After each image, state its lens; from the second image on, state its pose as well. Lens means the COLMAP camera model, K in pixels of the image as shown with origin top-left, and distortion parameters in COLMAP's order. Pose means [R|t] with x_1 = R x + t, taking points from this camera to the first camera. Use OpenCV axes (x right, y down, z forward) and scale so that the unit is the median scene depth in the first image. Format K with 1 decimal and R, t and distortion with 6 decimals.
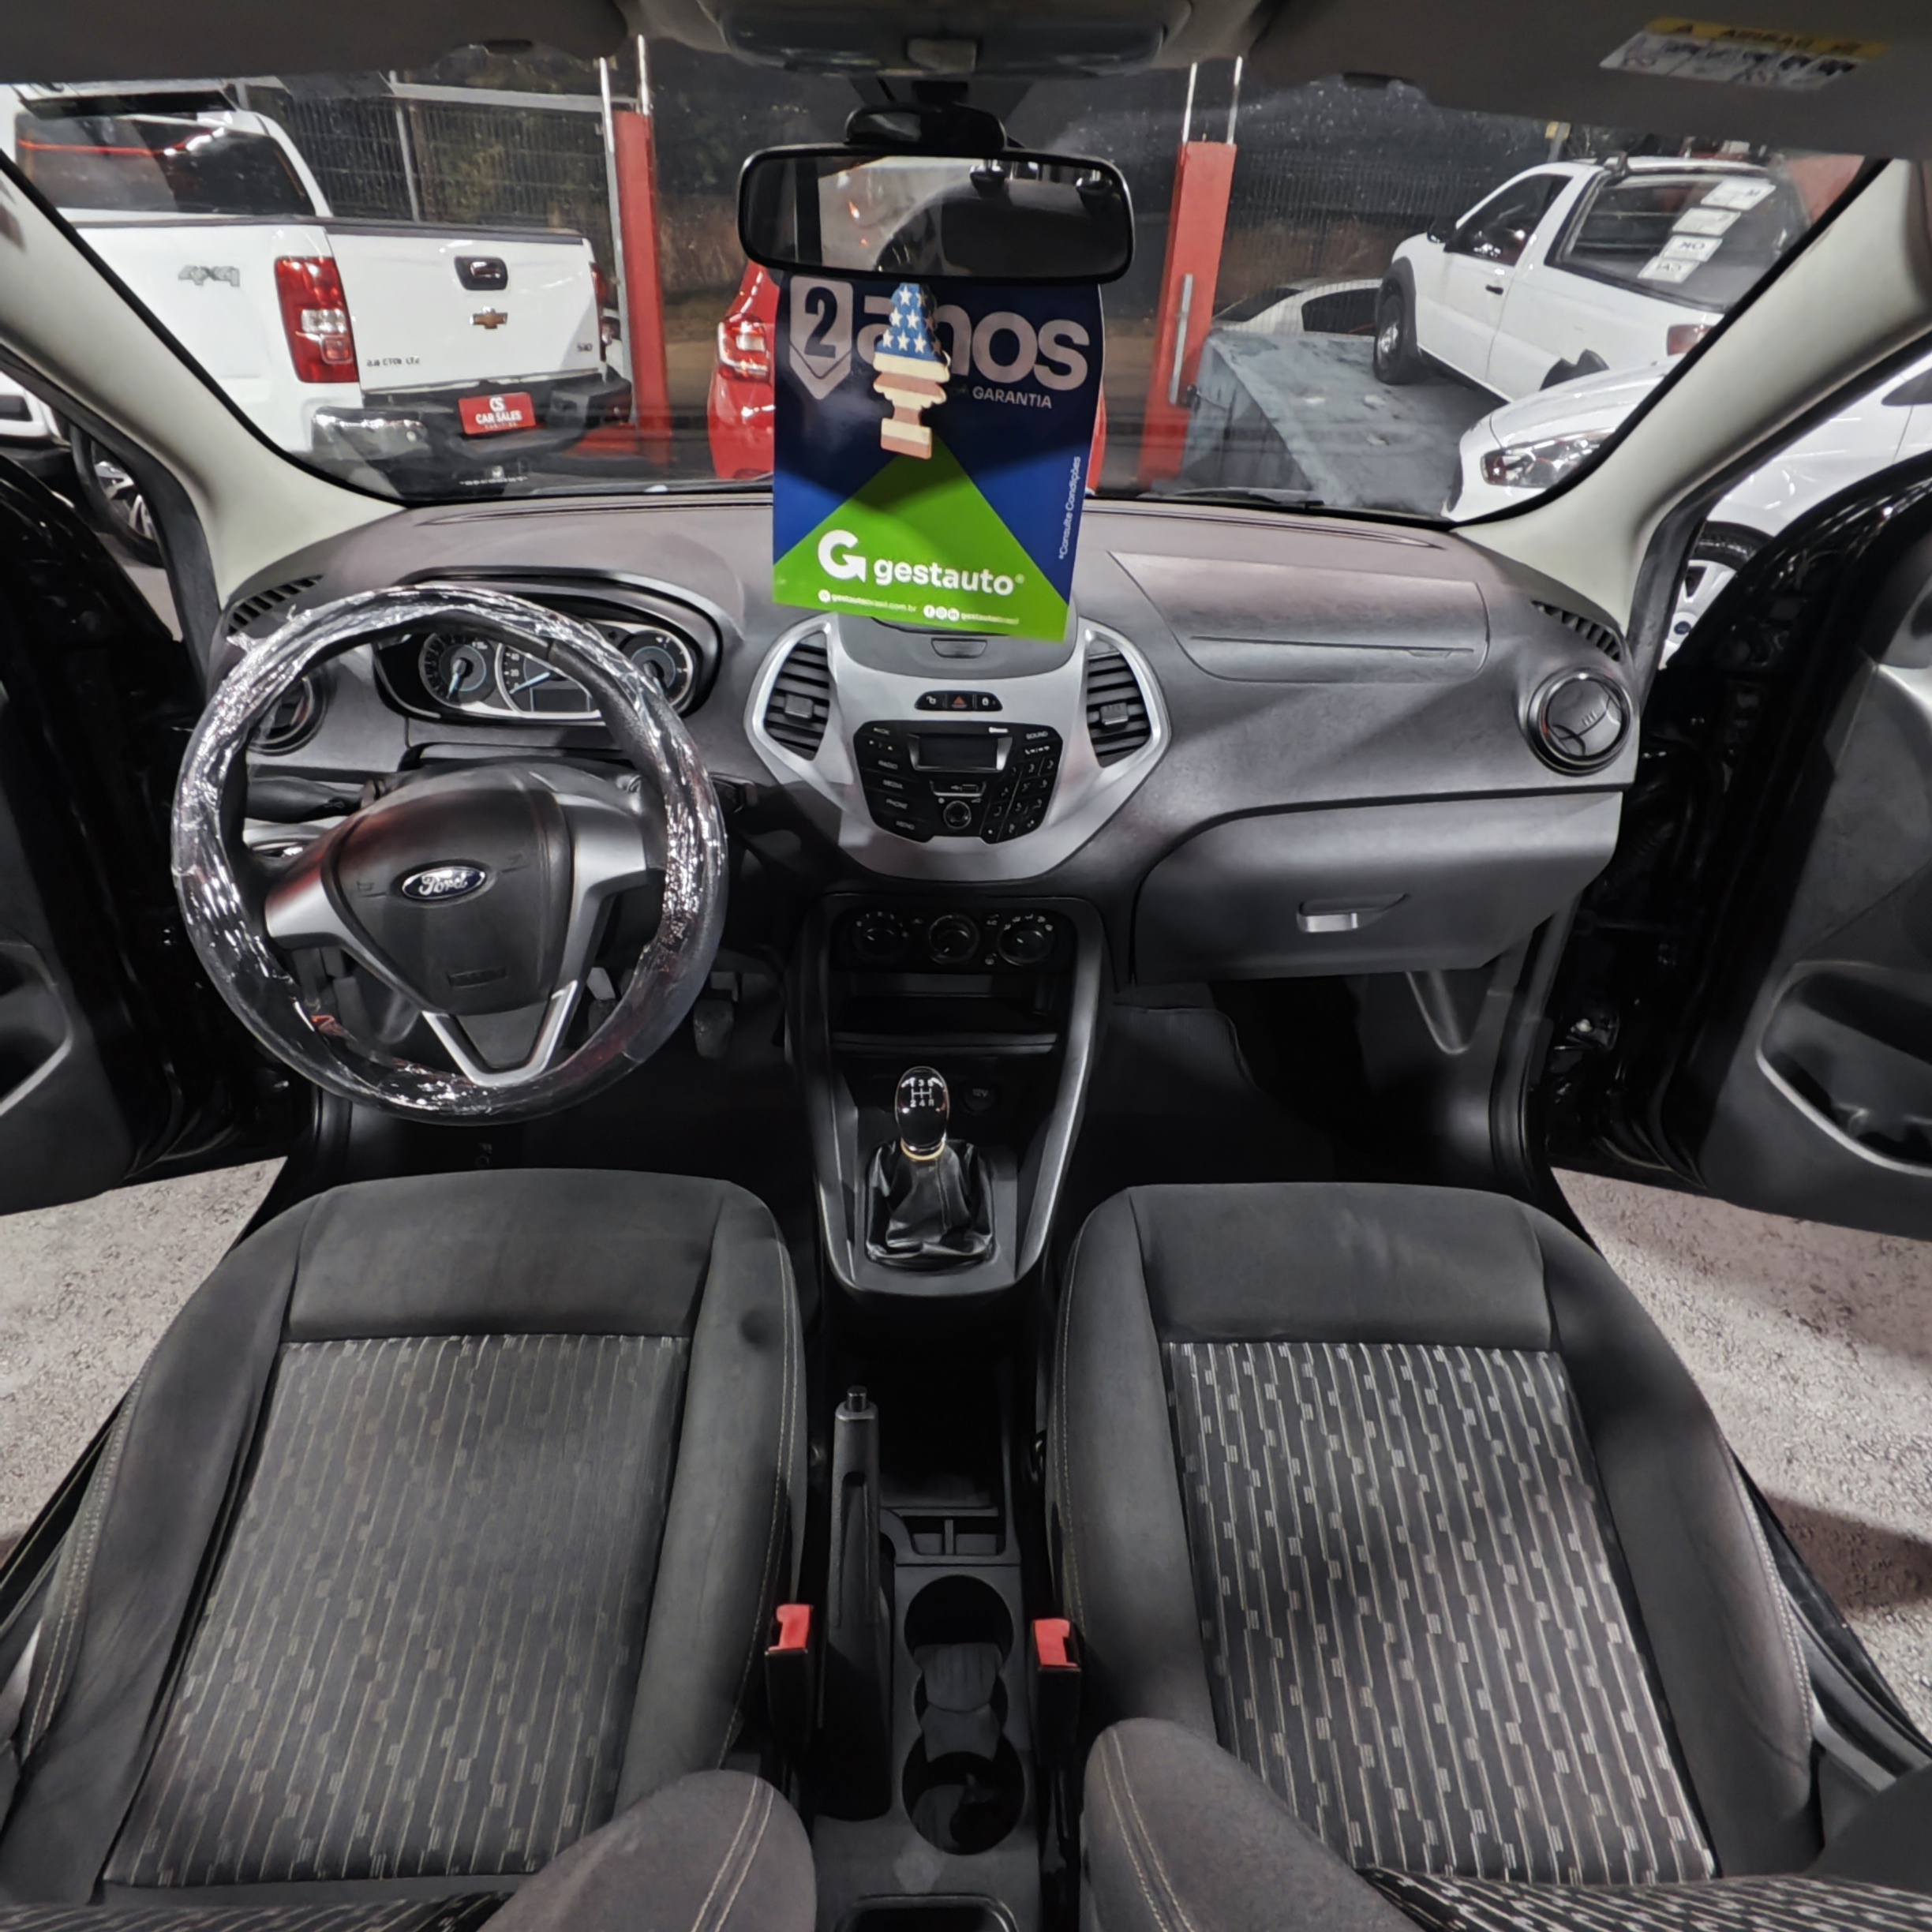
lens RADIAL K [[1218.3, 0, 995.6], [0, 1218.3, 977.2], [0, 0, 1]] dist [-0.027078, 0.030132]
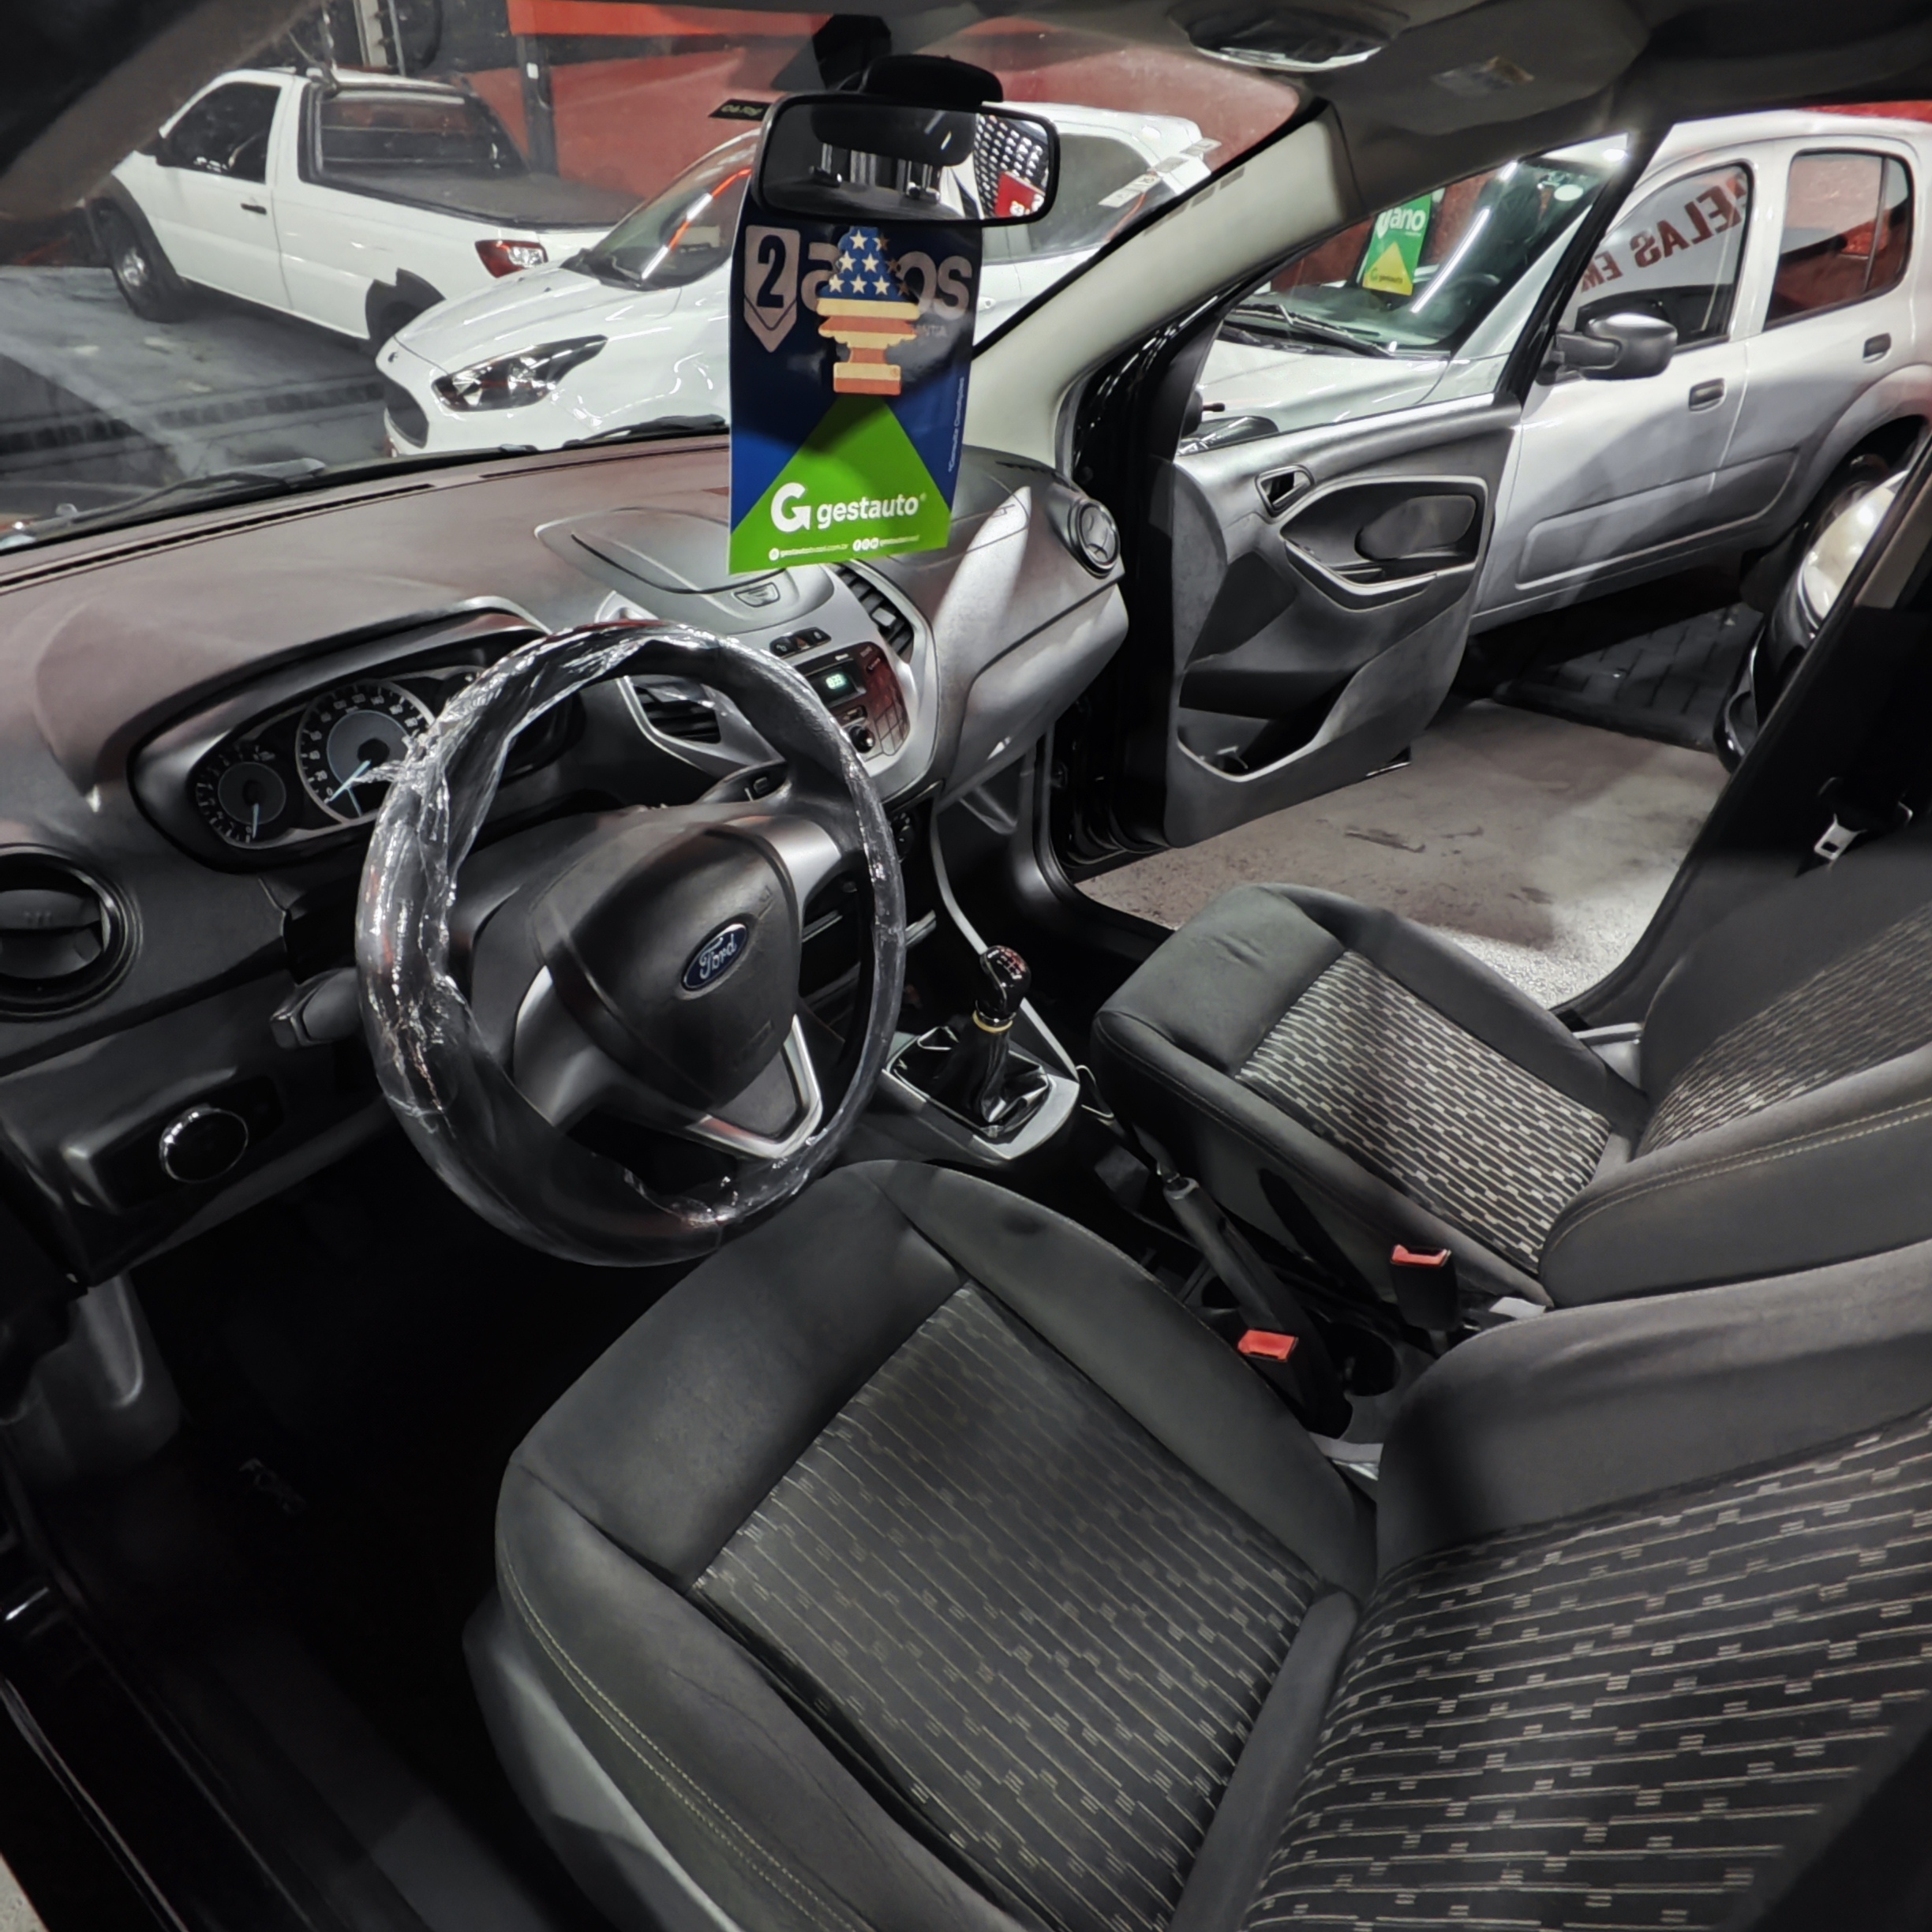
lens RADIAL K [[1226.1, 0, 1002.0], [0, 1226.1, 969.5], [0, 0, 1]] dist [0.001532, 0.004610]
pose [[0.572774, -0.449695, 0.685349, -0.898868], [0.420503, 0.878885, 0.225253, -0.168389], [-0.703638, 0.159172, 0.692501, 0.238016]]
